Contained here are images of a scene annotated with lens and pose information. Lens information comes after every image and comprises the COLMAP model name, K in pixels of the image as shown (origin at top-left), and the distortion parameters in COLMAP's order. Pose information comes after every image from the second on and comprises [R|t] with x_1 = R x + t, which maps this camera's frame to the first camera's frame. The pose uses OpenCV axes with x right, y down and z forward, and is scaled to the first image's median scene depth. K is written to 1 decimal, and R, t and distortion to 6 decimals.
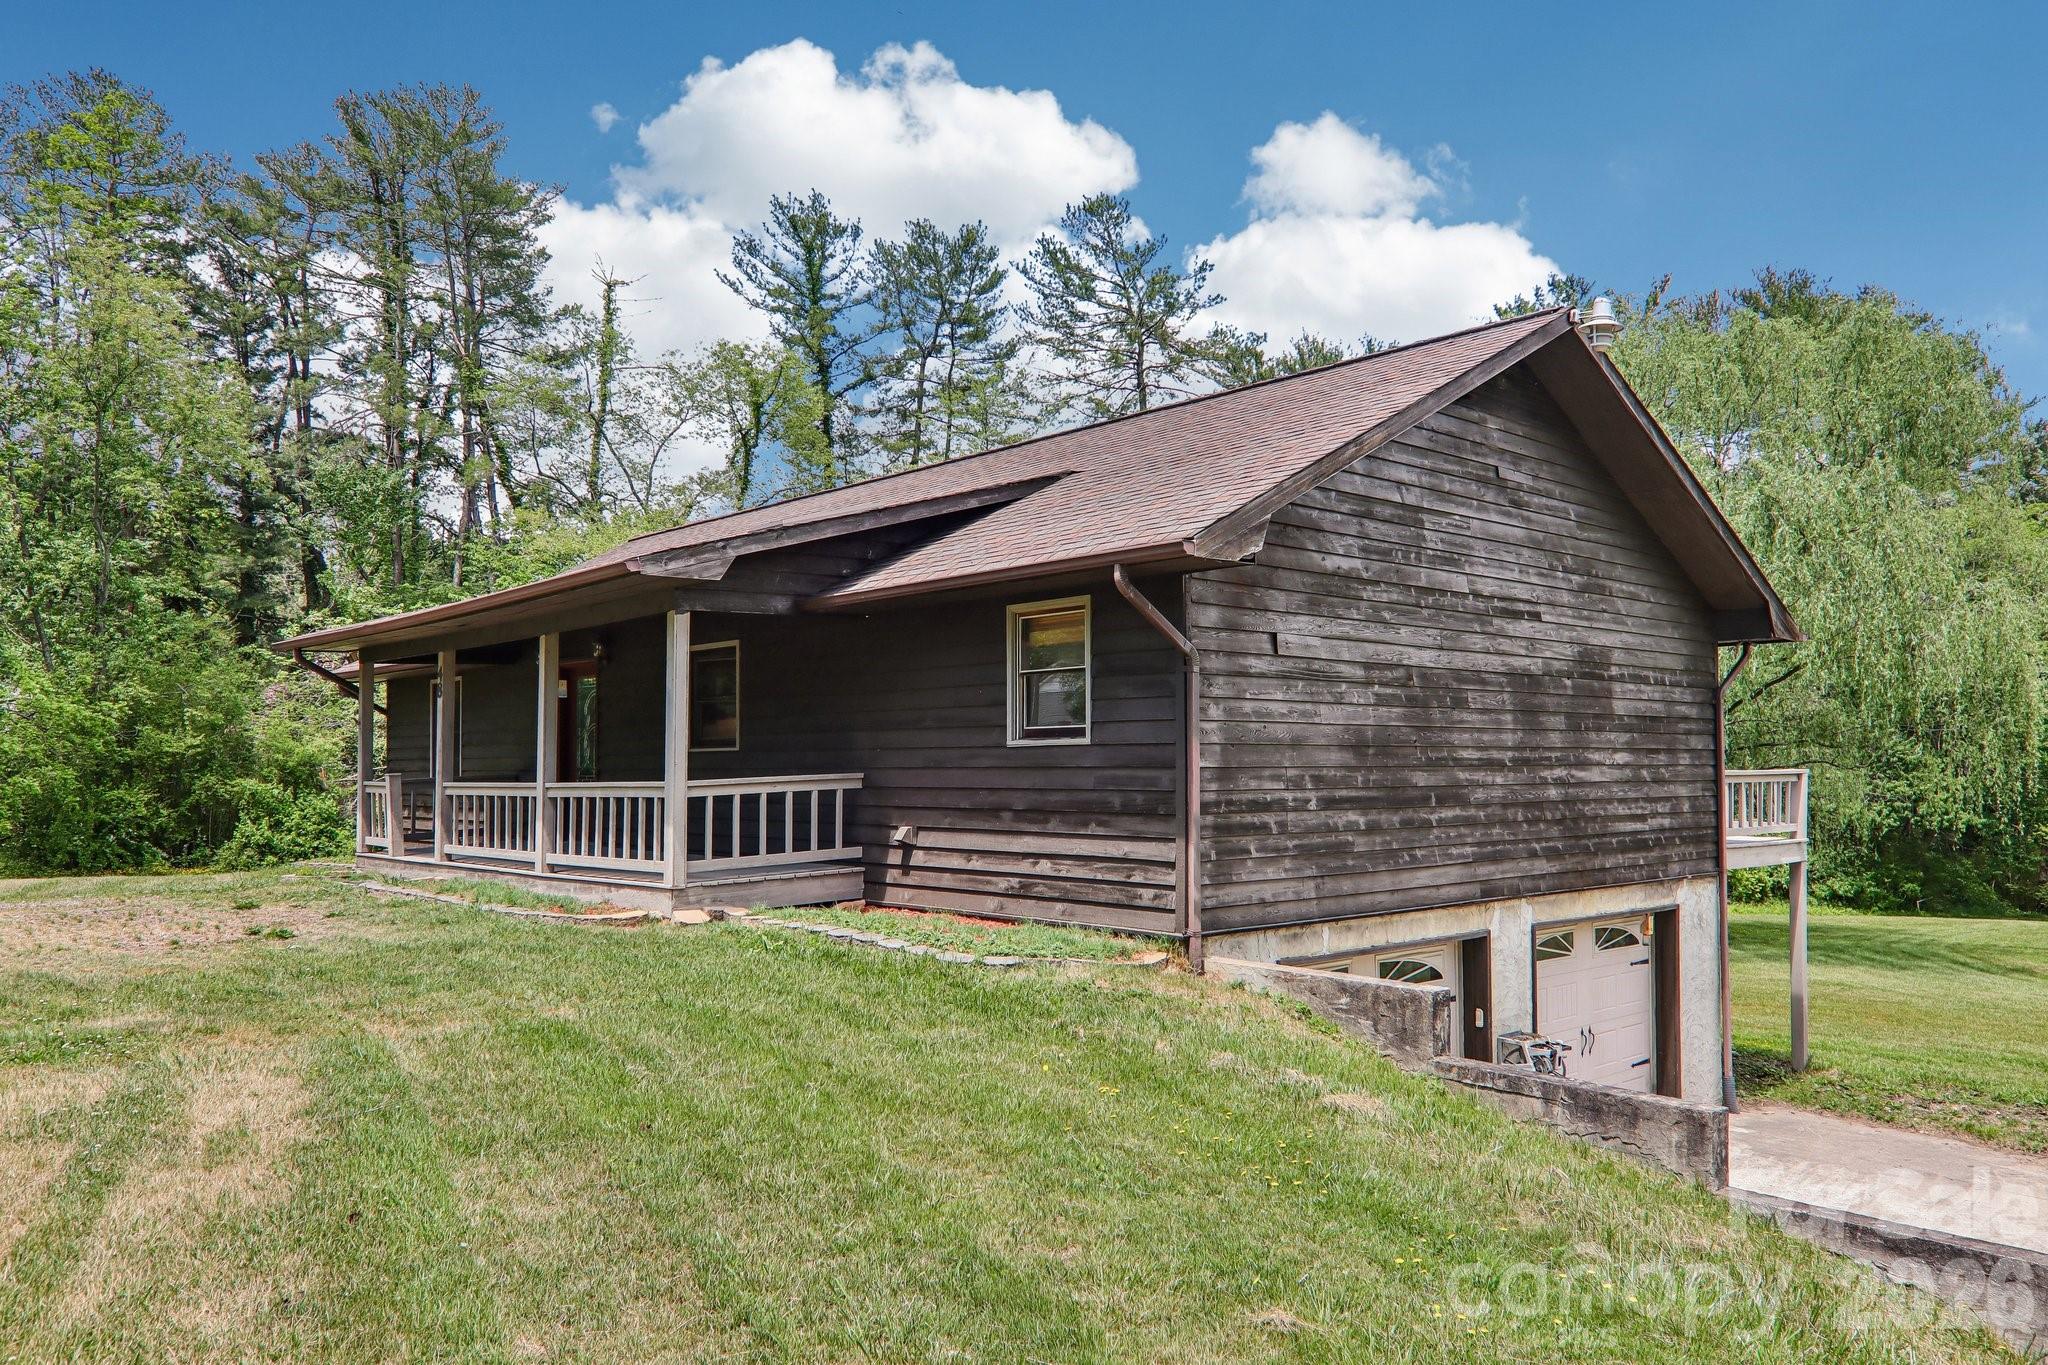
lens RADIAL K [[1421.1, 0, 1035.2], [0, 1421.1, 682.6], [0, 0, 1]] dist [0.010212, 0.001010]
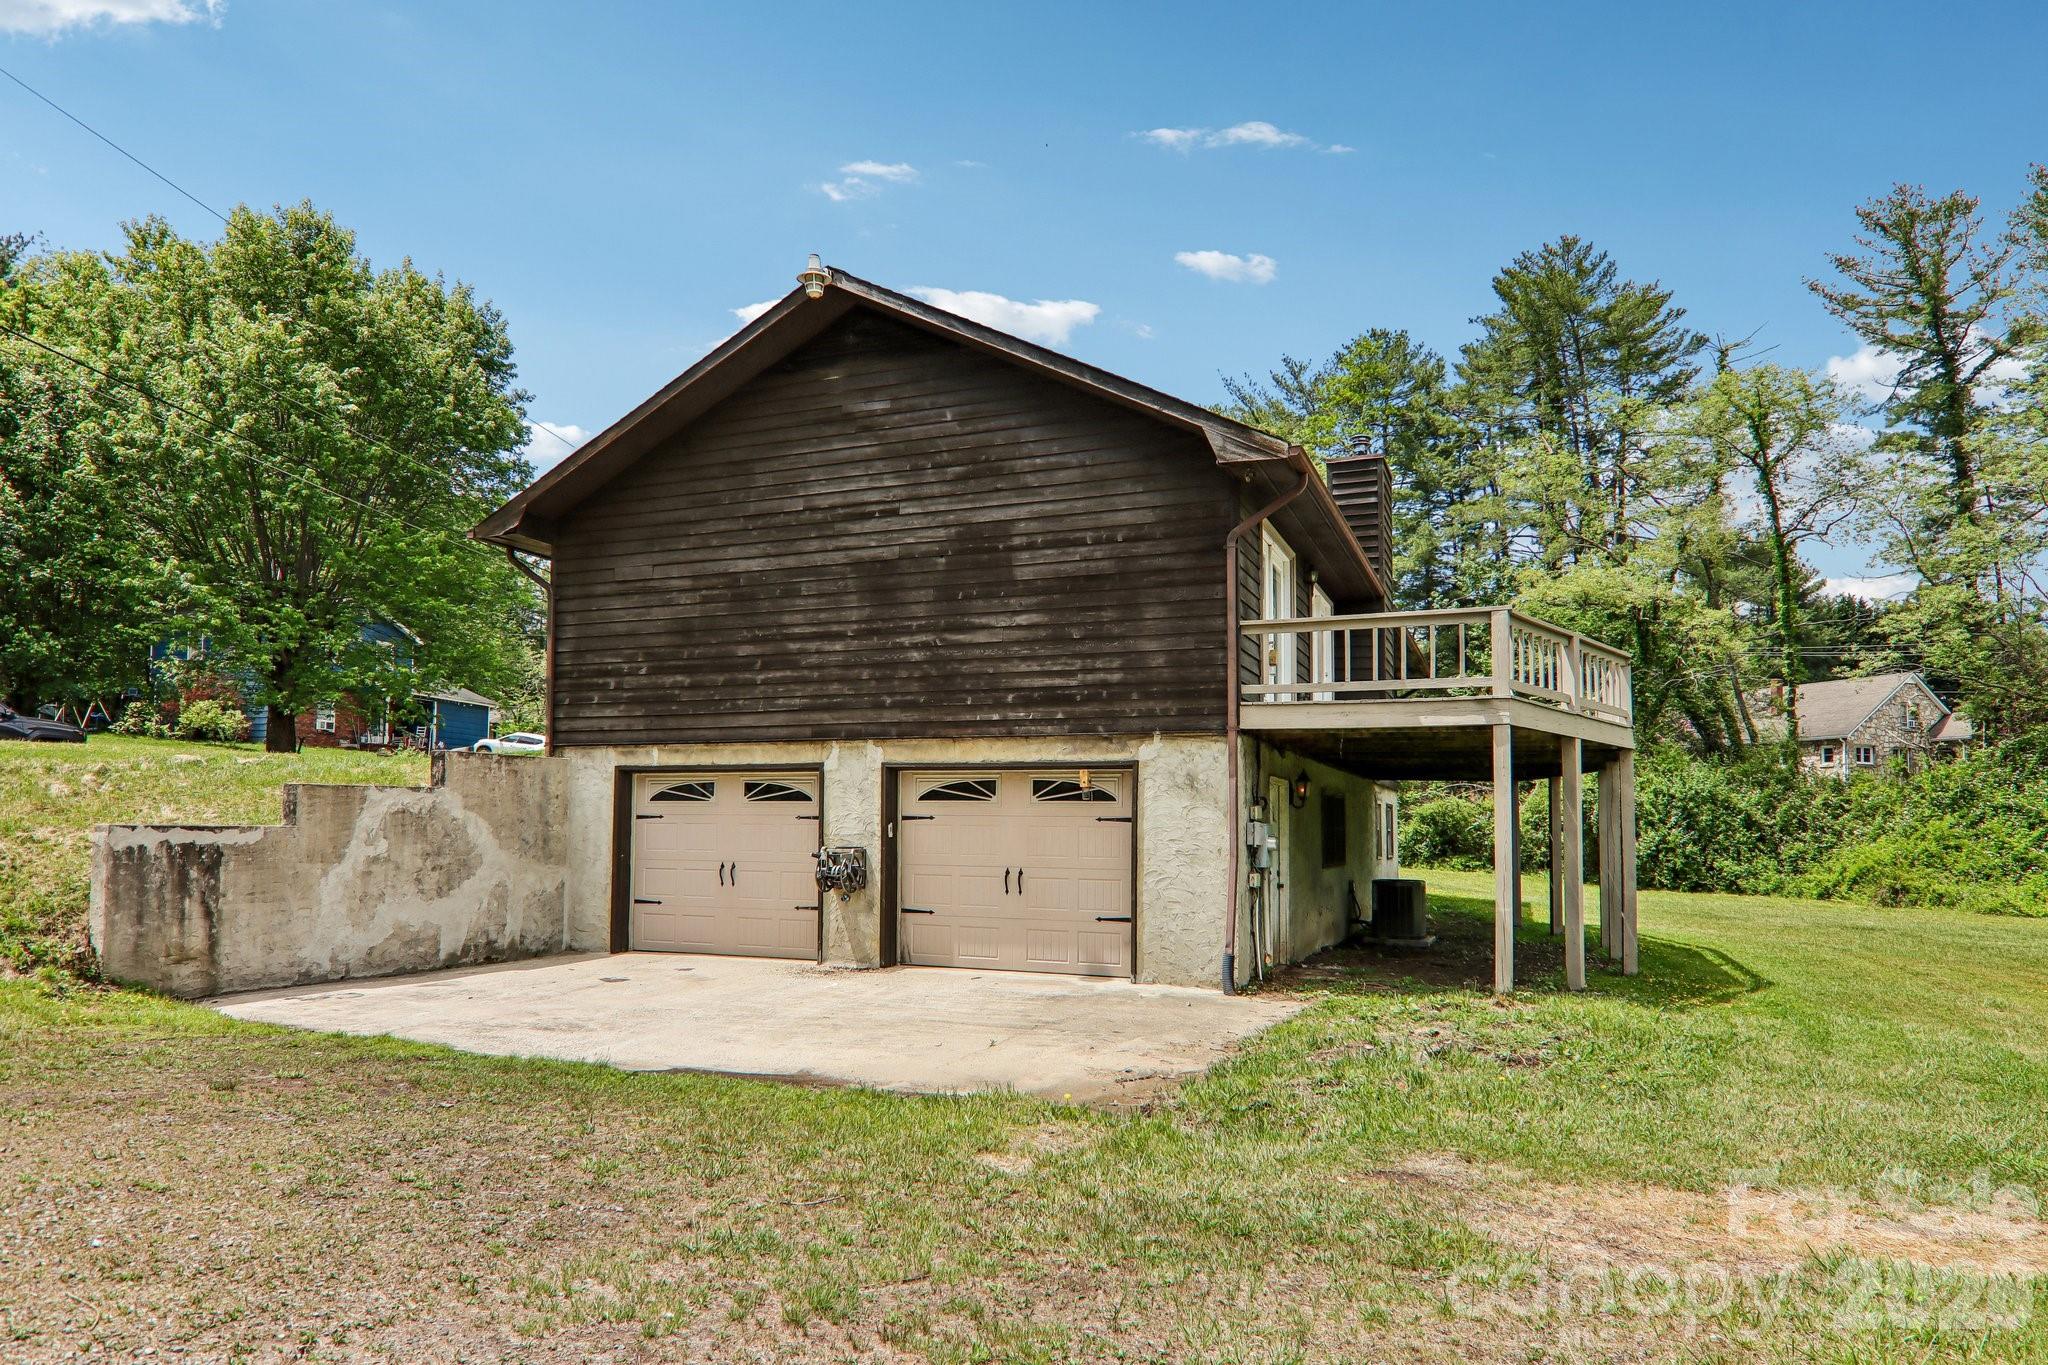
lens RADIAL K [[1184.9, 0, 1029.6], [0, 1184.9, 698.6], [0, 0, 1]] dist [0.002708, -0.005098]
pose [[0.476913, -0.089470, -0.874385, 1.302015], [0.043887, 0.995989, -0.077975, 0.199720], [0.877854, -0.001187, 0.478926, 0.625054]]
